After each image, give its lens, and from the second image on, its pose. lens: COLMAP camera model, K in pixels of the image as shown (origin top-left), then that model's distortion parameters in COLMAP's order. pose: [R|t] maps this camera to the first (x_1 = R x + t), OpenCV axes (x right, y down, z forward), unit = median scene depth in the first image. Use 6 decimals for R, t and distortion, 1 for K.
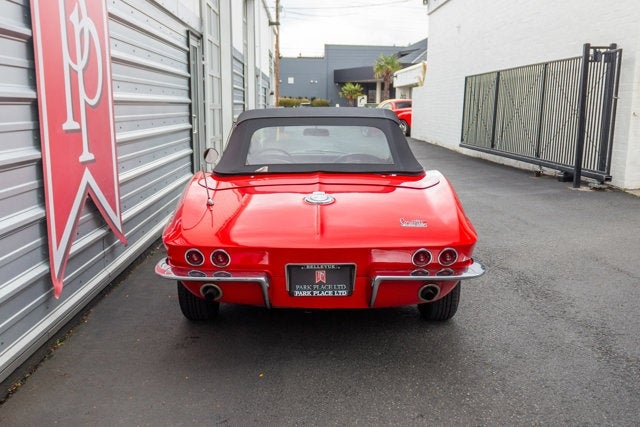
lens RADIAL K [[733.6, 0, 312.5], [0, 733.6, 259.3], [0, 0, 1]] dist [-0.004388, 0.012105]
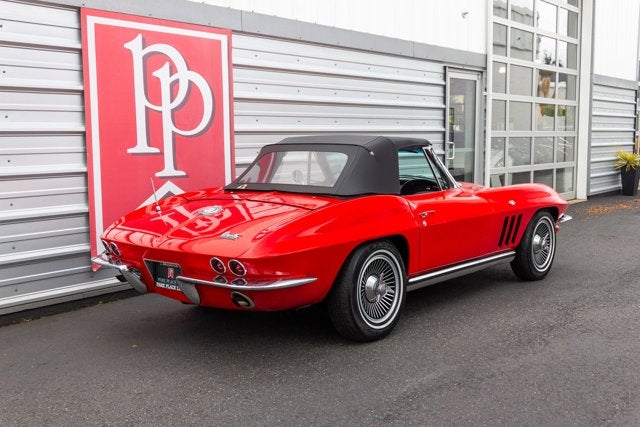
lens RADIAL K [[711.4, 0, 320.0], [0, 711.4, 213.5], [0, 0, 1]] dist [-0.003800, 0.004062]
pose [[0.763347, 0.063994, -0.642811, 0.466624], [-0.124342, 0.991029, -0.048998, -0.023238], [0.633909, 0.117331, 0.764456, 0.118403]]
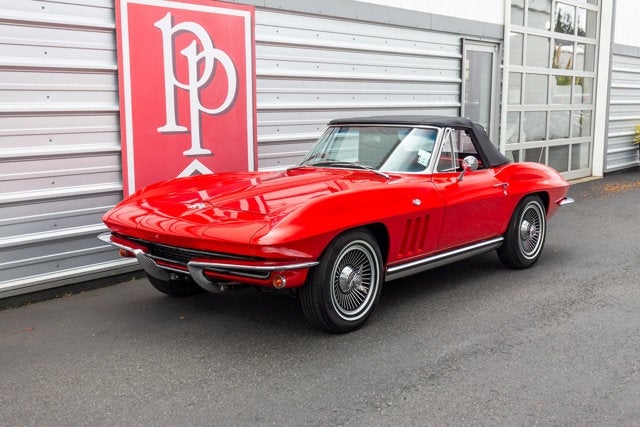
lens RADIAL K [[787.4, 0, 313.6], [0, 787.4, 237.7], [0, 0, 1]] dist [0.002104, -0.014038]
pose [[0.770860, 0.106343, -0.628066, 0.494559], [-0.127834, 0.991734, 0.011020, -0.016174], [0.624046, 0.071793, 0.778082, 0.010376]]
